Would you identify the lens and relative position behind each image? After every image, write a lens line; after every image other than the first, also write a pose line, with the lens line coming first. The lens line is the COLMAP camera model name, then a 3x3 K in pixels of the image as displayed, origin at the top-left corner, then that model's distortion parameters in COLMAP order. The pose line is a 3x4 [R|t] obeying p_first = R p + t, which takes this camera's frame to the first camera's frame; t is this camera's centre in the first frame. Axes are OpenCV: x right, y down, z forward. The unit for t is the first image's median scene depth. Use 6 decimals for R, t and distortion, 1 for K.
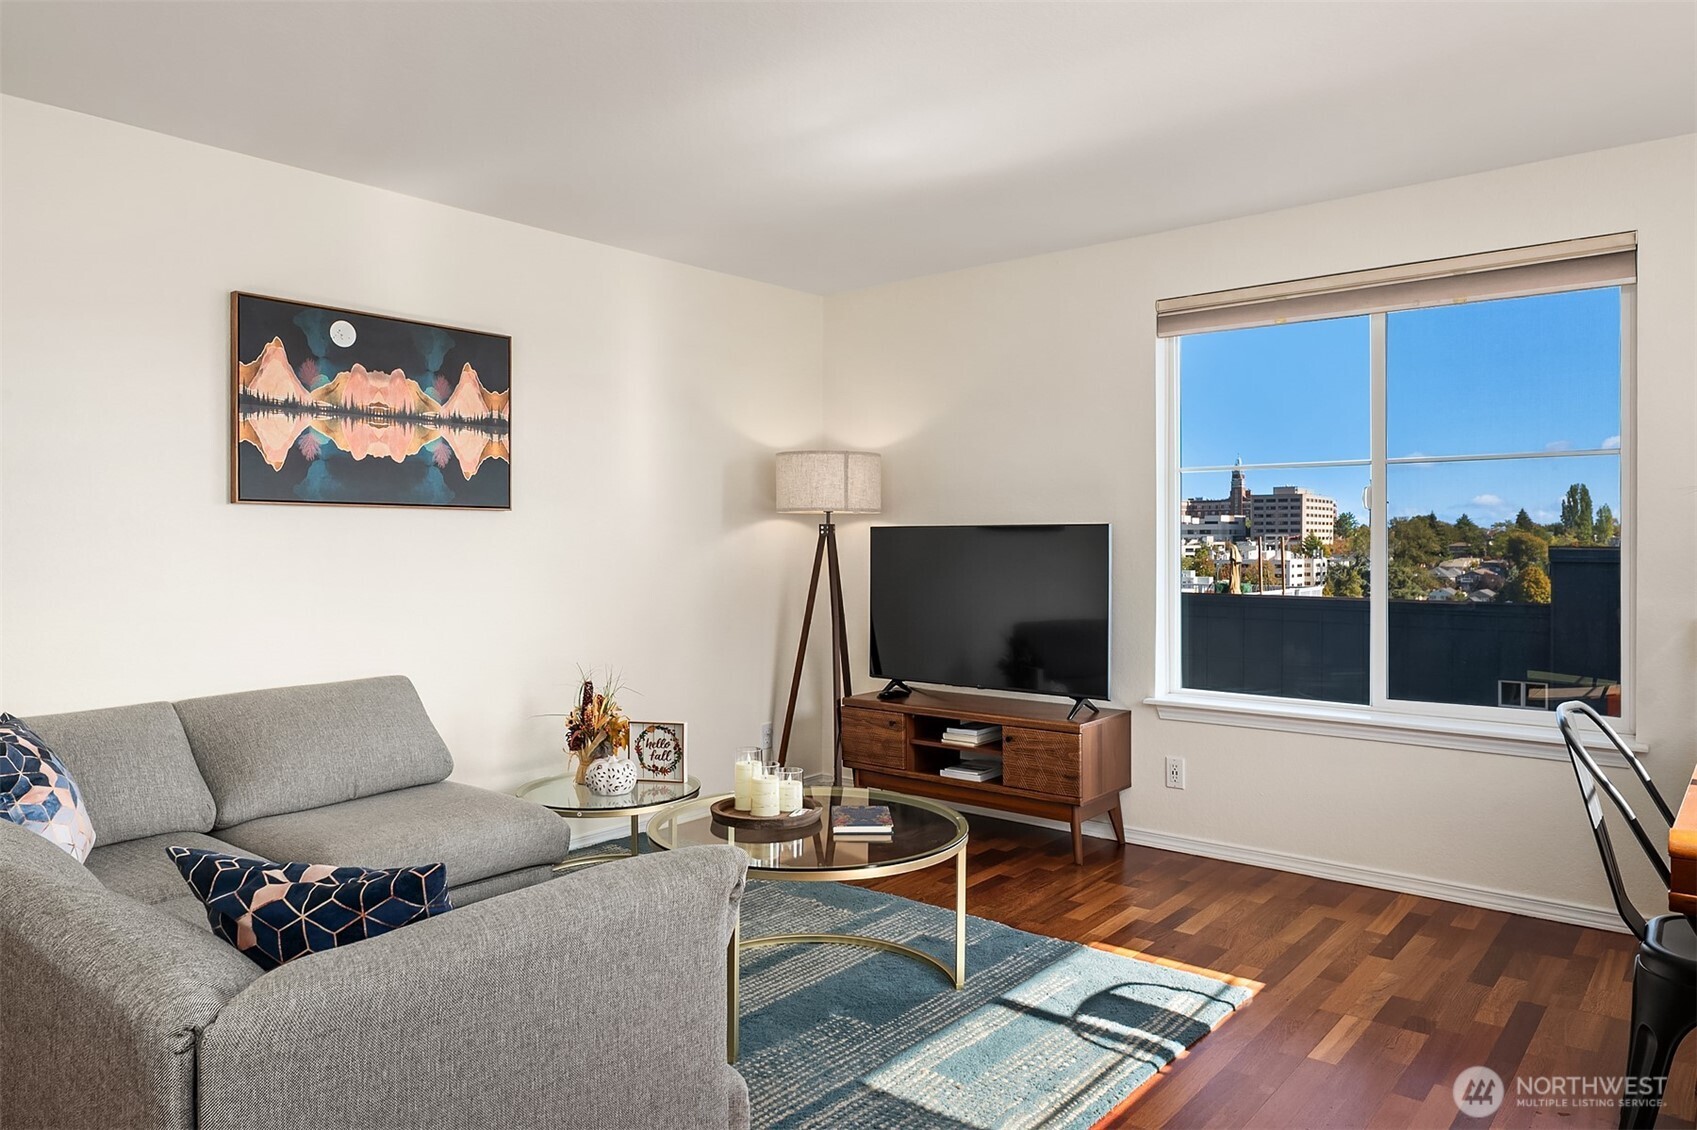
lens RADIAL K [[1124.5, 0, 849.0], [0, 1124.5, 552.0], [0, 0, 1]] dist [-0.000515, -0.013304]
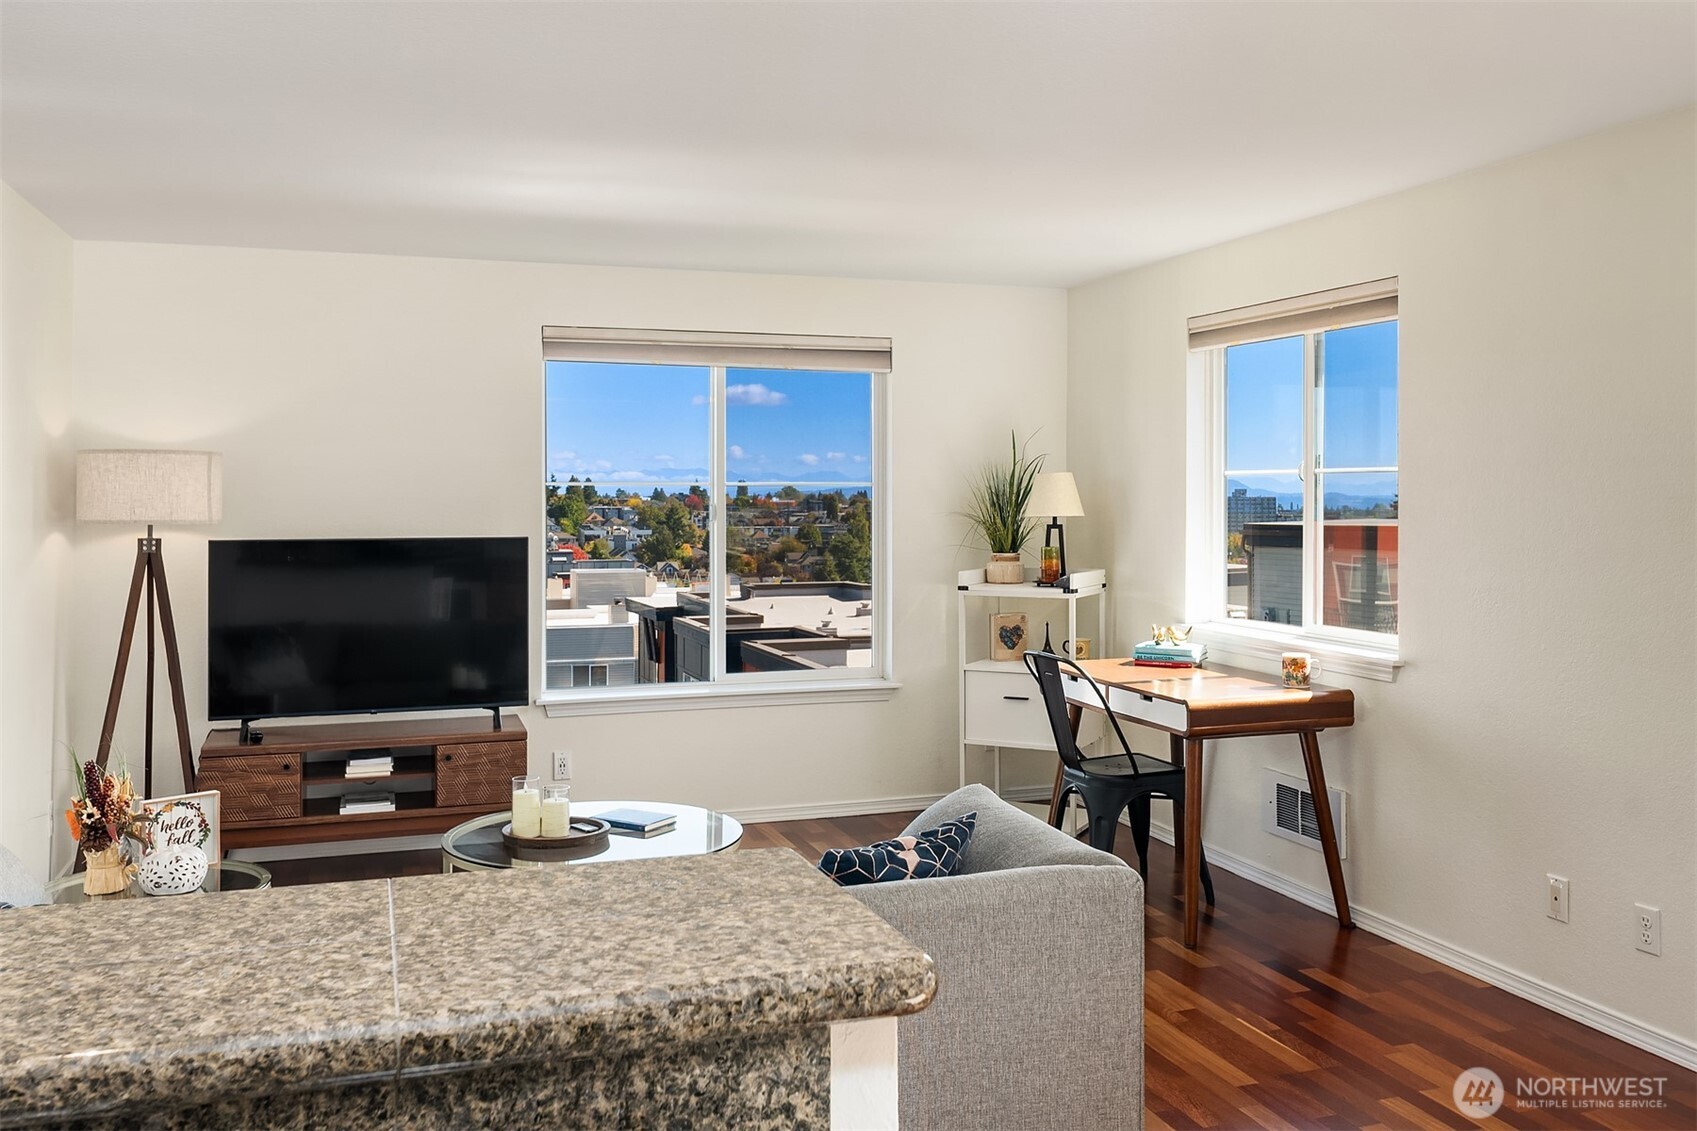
lens RADIAL K [[1419.4, 0, 848.5], [0, 1419.4, 491.8], [0, 0, 1]] dist [0.002134, -0.037656]
pose [[0.518763, 0.004667, 0.854905, -0.754703], [0.011893, 0.999849, -0.012675, -0.047256], [-0.854835, 0.016743, 0.518629, 0.055397]]
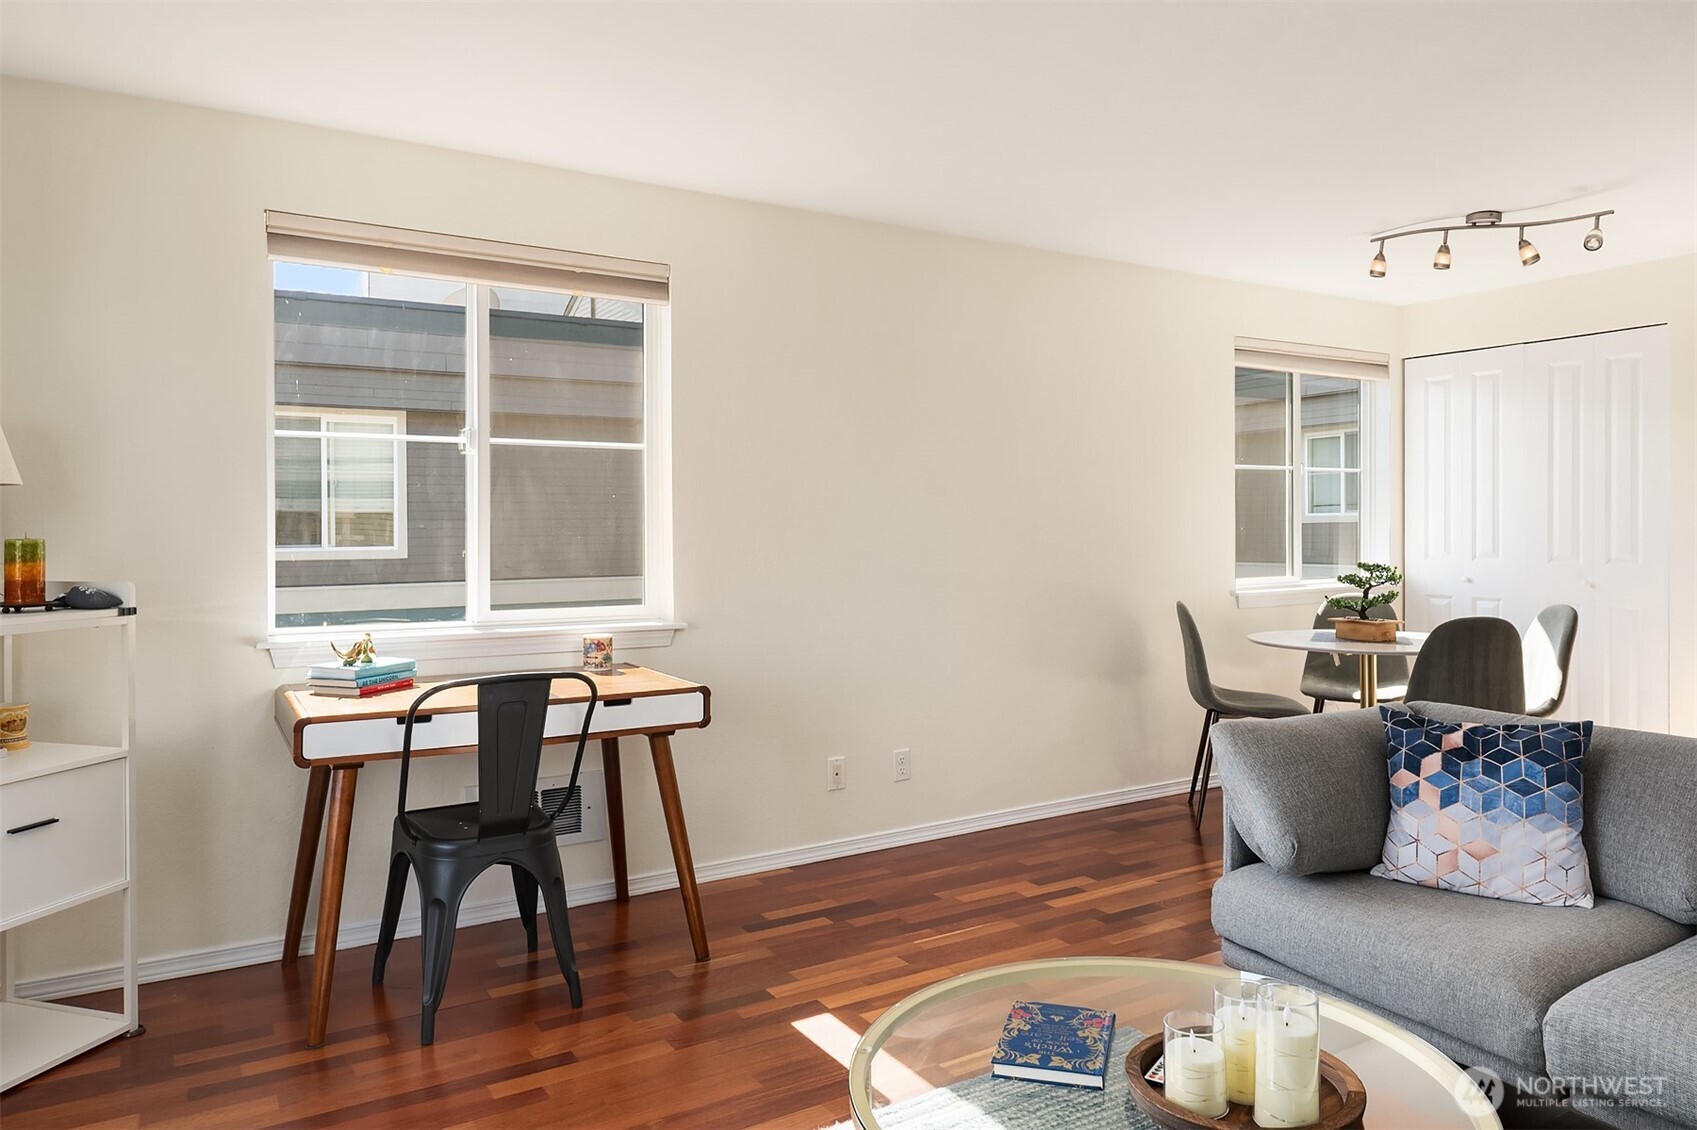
lens RADIAL K [[1124.5, 0, 864.4], [0, 1124.5, 513.9], [0, 0, 1]] dist [-0.000515, -0.013304]
pose [[-0.953603, 0.012106, 0.300825, -0.044772], [0.012072, 0.999925, -0.001972, -0.013608], [-0.300826, 0.001751, -0.953677, 1.081192]]
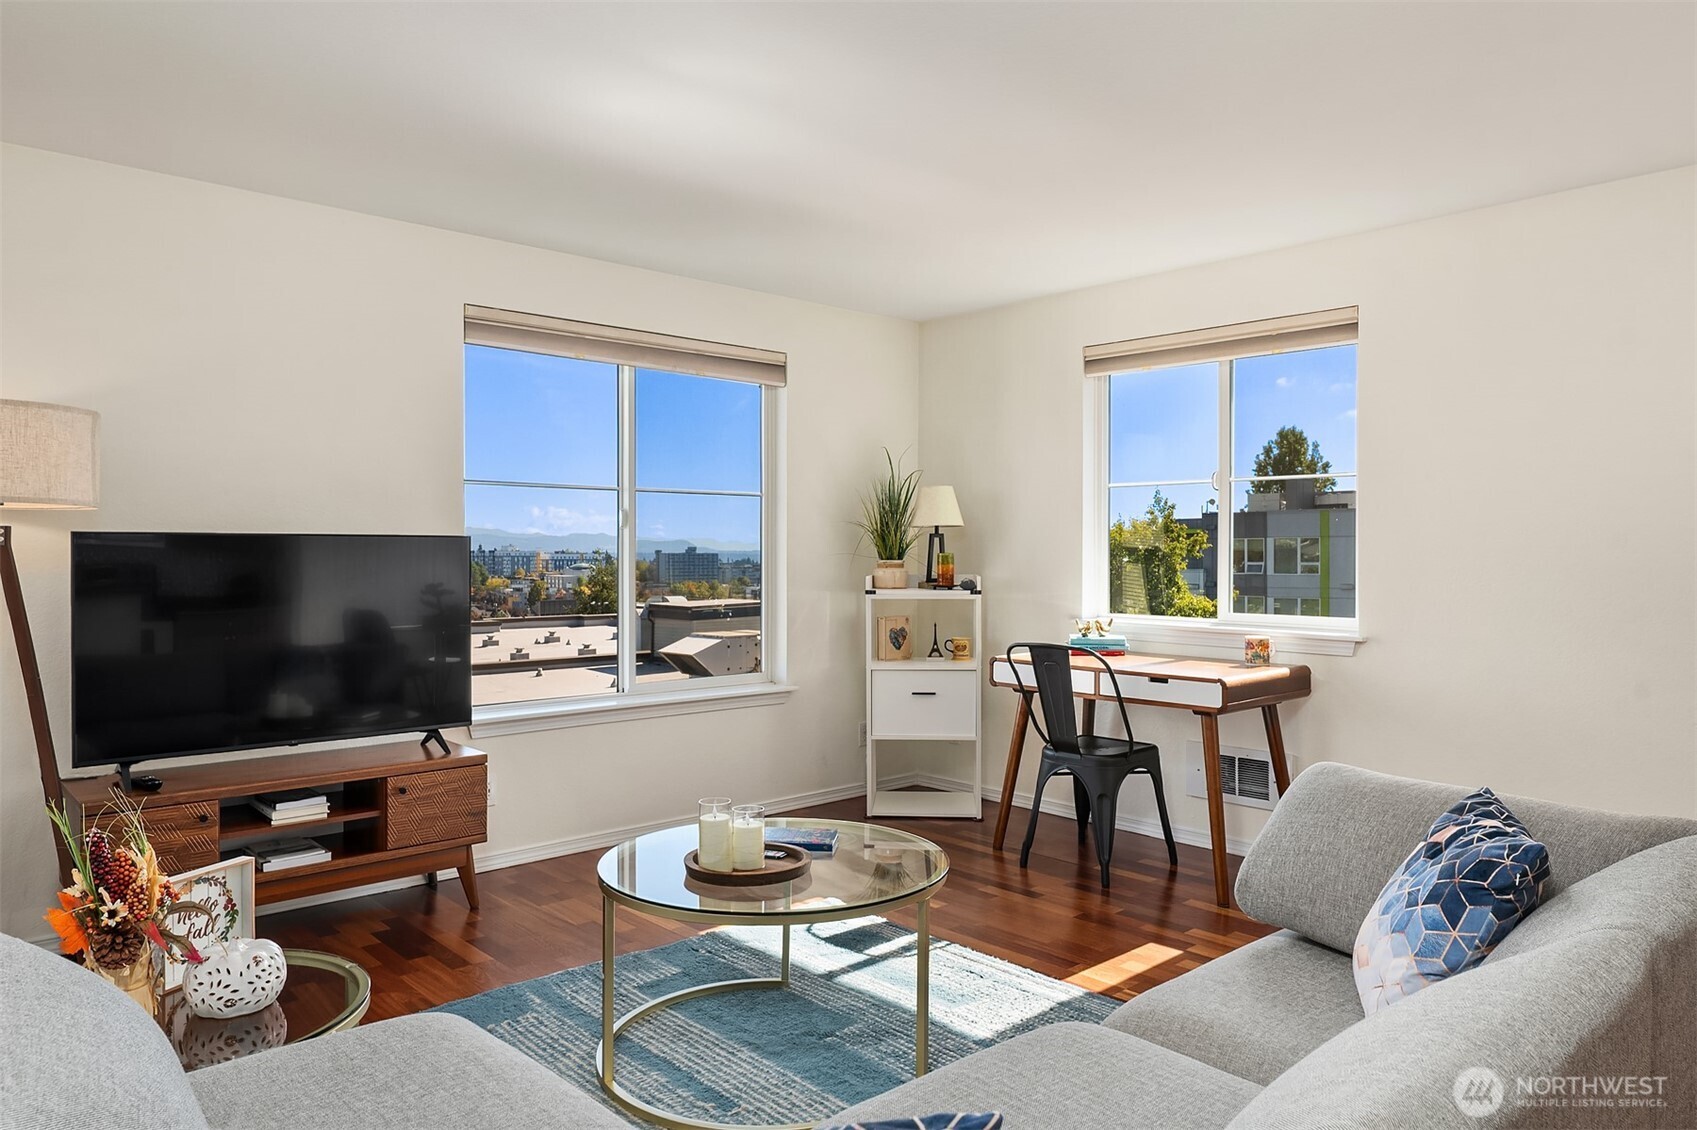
lens RADIAL K [[1124.5, 0, 845.8], [0, 1124.5, 556.8], [0, 0, 1]] dist [-0.000515, -0.013304]
pose [[0.132641, -0.000346, 0.991164, -0.656825], [0.011704, 0.999931, -0.001217, -0.002944], [-0.991095, 0.011762, 0.132636, 0.572984]]
